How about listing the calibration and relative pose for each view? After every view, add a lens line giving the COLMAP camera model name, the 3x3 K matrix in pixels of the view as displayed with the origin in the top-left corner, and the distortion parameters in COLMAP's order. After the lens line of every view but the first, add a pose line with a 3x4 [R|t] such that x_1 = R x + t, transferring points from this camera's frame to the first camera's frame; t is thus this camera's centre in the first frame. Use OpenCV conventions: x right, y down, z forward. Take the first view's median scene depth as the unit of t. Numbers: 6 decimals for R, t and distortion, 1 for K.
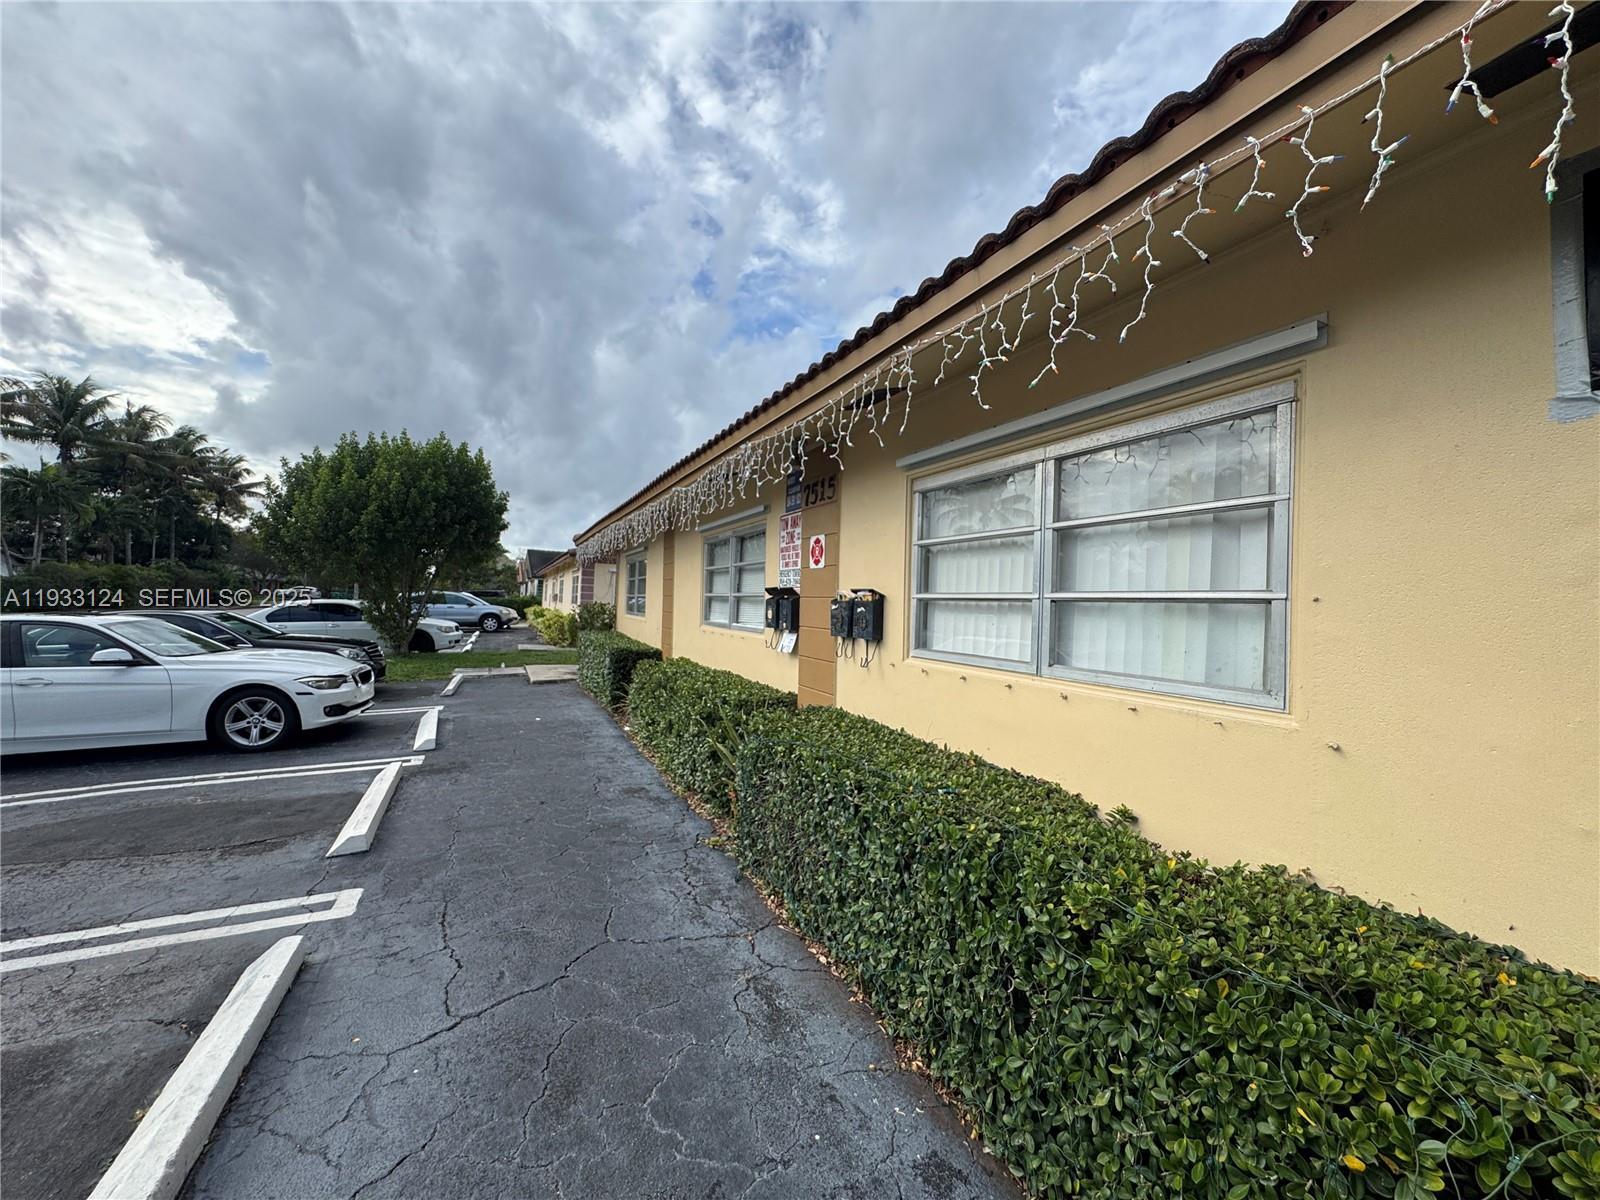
lens RADIAL K [[641.7, 0, 805.3], [0, 641.7, 604.2], [0, 0, 1]] dist [-0.003093, 0.000696]
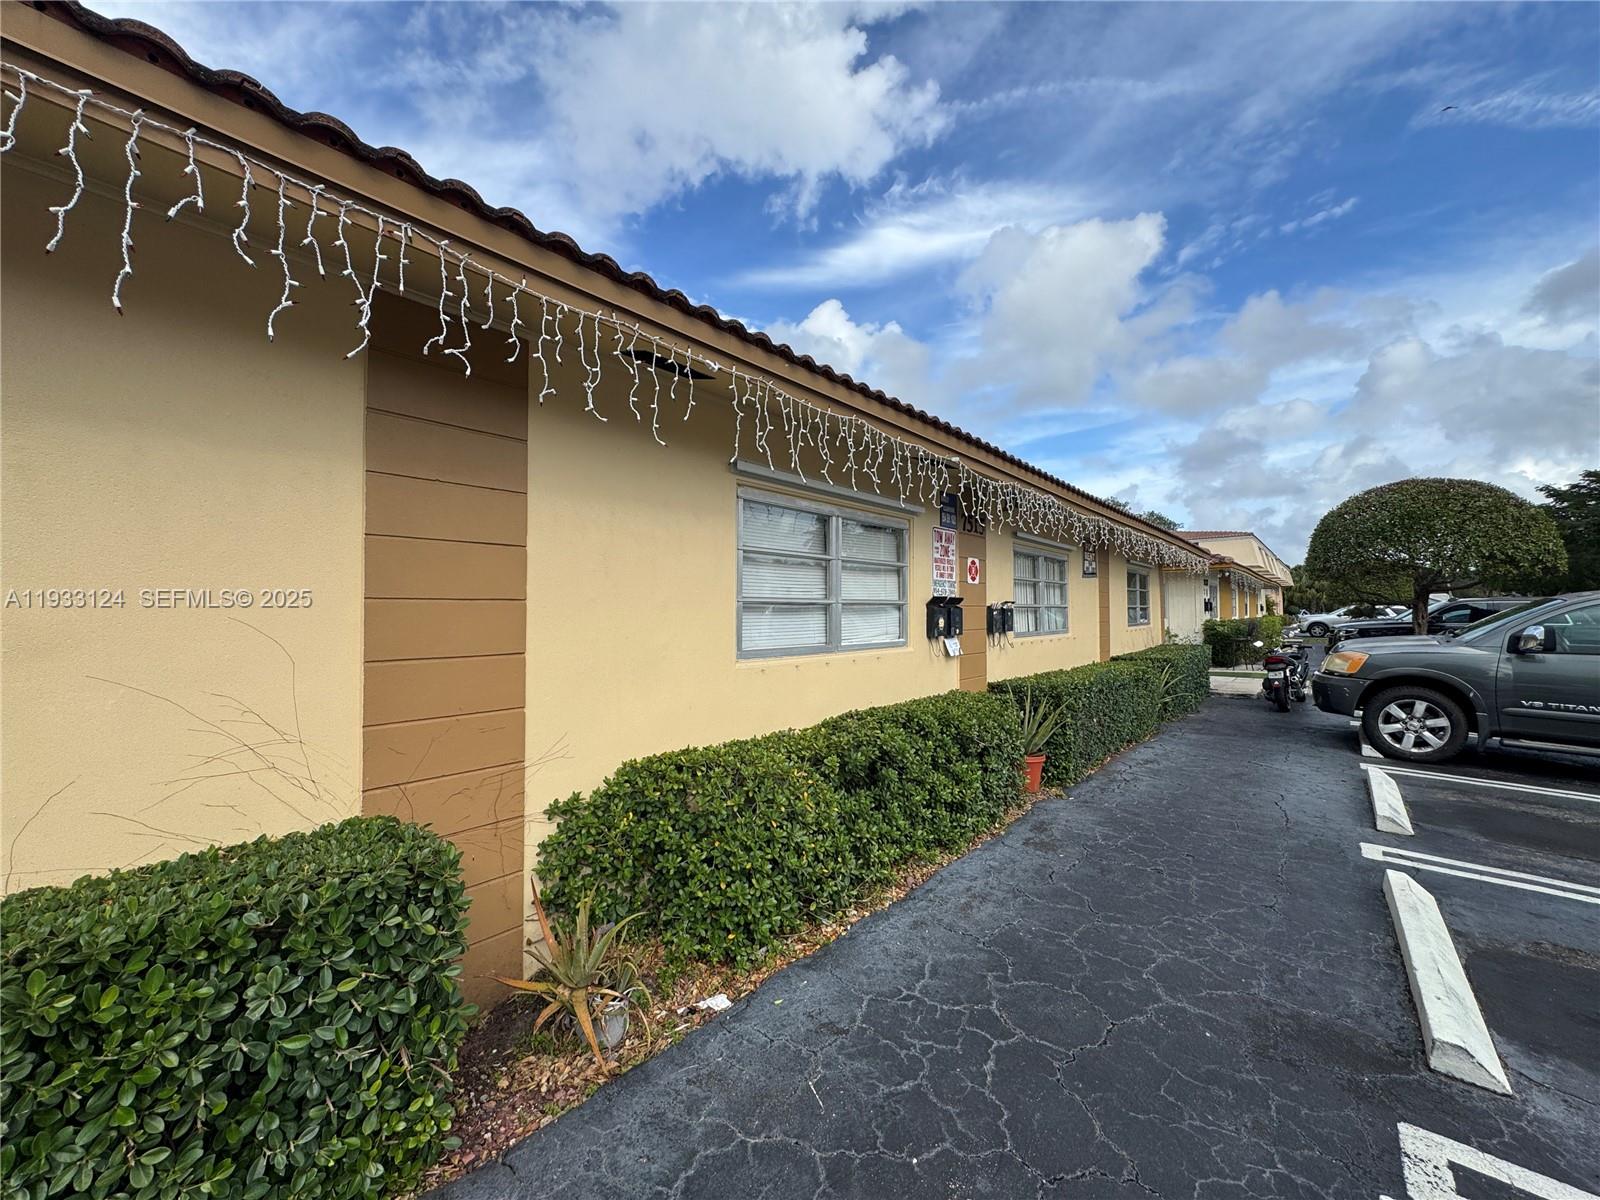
lens RADIAL K [[641.7, 0, 799.8], [0, 641.7, 601.1], [0, 0, 1]] dist [-0.003093, 0.000696]
pose [[-0.423701, -0.008648, 0.905761, -1.017676], [-0.004793, 0.999962, 0.007305, -0.028967], [-0.905789, -0.001246, -0.423726, 1.894275]]
